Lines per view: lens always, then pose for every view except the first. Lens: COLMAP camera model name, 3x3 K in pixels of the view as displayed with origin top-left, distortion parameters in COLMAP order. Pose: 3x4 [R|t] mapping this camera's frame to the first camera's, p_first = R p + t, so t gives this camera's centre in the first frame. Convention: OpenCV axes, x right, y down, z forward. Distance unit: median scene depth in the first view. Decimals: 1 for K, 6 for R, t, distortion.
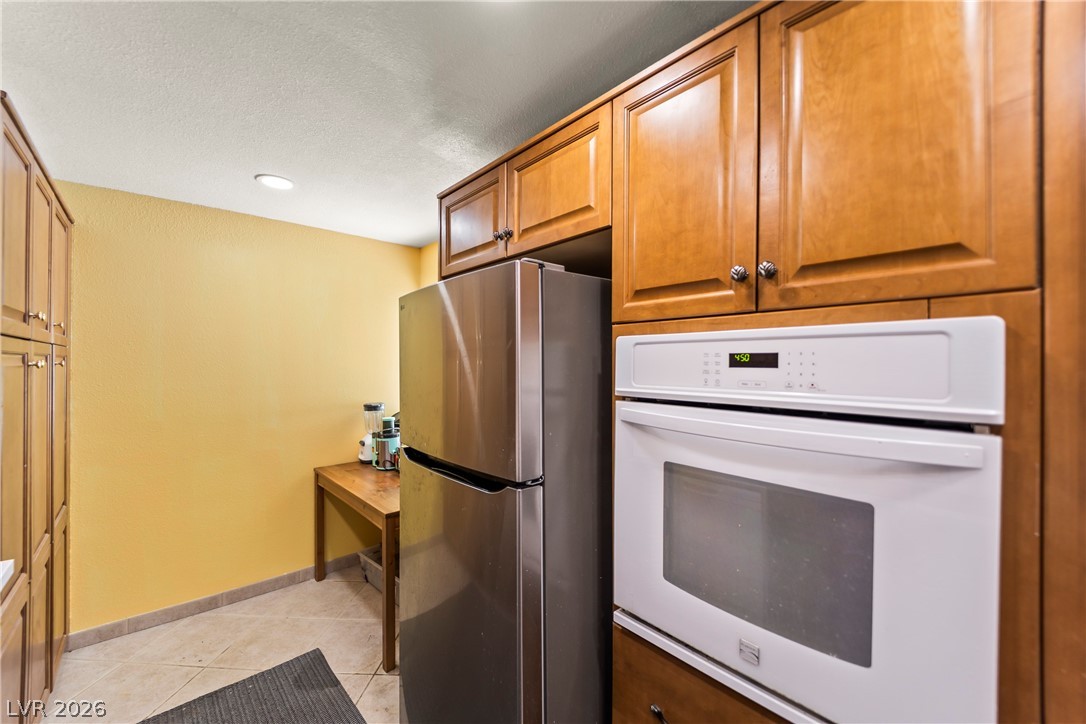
lens RADIAL K [[432.9, 0, 542.8], [0, 432.9, 363.3], [0, 0, 1]] dist [0.010450, -0.007503]
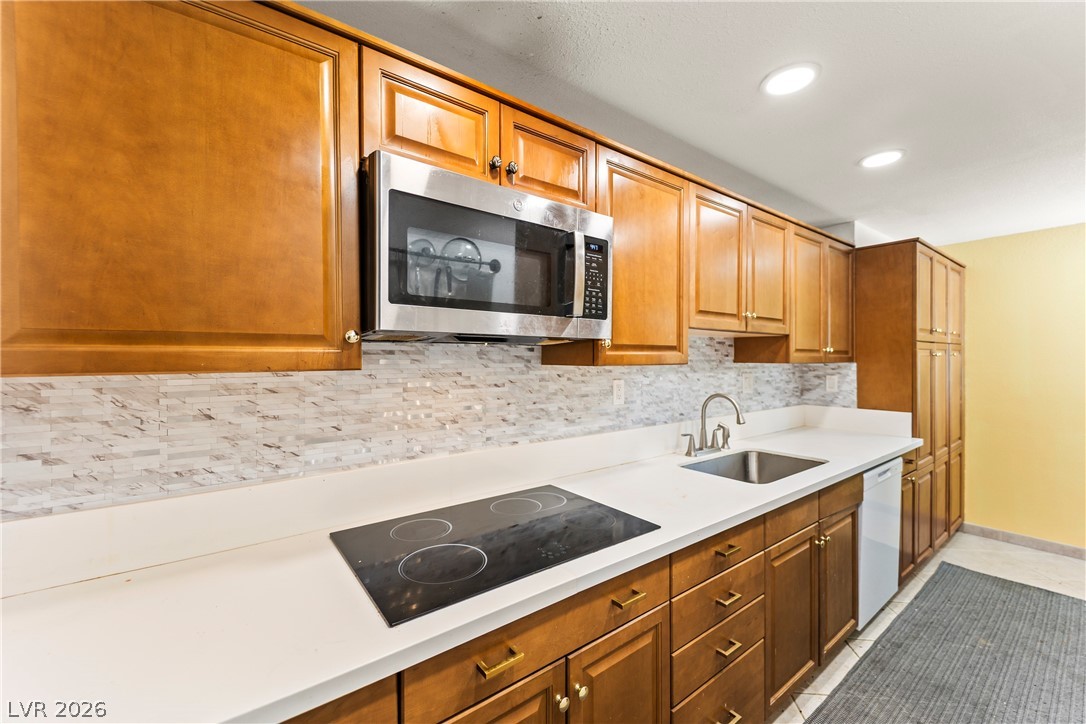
lens RADIAL K [[432.9, 0, 529.5], [0, 432.9, 359.8], [0, 0, 1]] dist [0.010450, -0.007503]
pose [[-0.101874, 0.000150, -0.994797, 0.982330], [0.007227, 0.999974, -0.000589, 0.013223], [0.994771, -0.007250, -0.101872, -0.642659]]
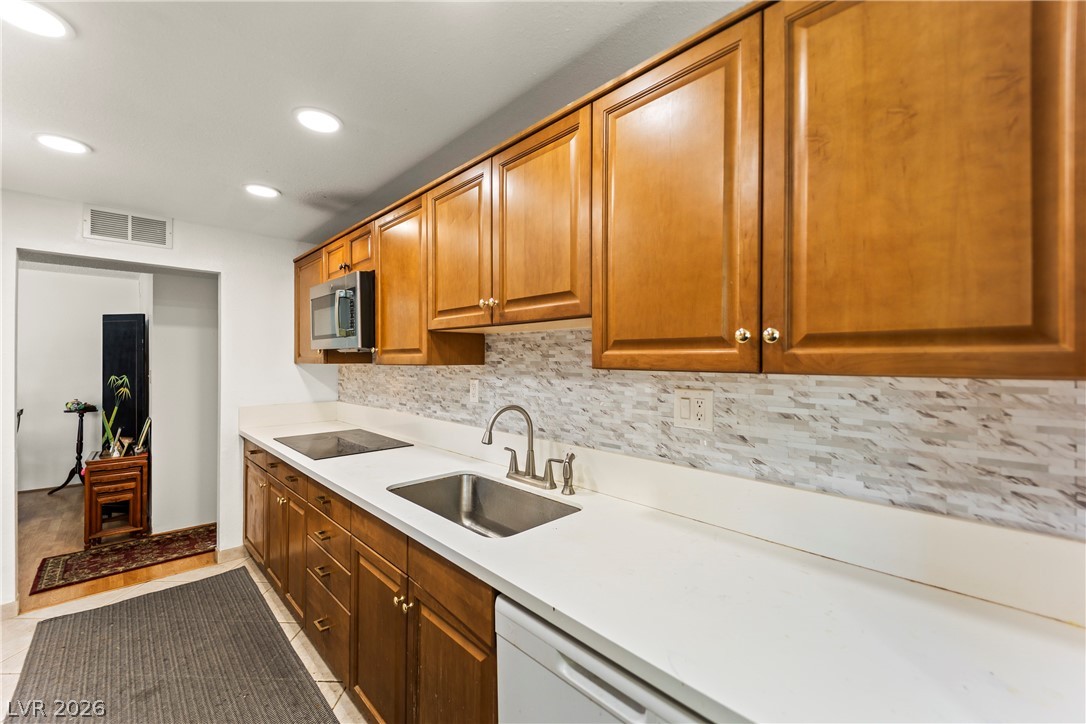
lens RADIAL K [[432.9, 0, 547.2], [0, 432.9, 358.3], [0, 0, 1]] dist [0.010450, -0.007503]
pose [[-0.999044, -0.003837, -0.043550, -0.567090], [-0.003389, 0.999941, -0.010363, 0.019612], [0.043587, -0.010206, -0.998998, 0.968059]]
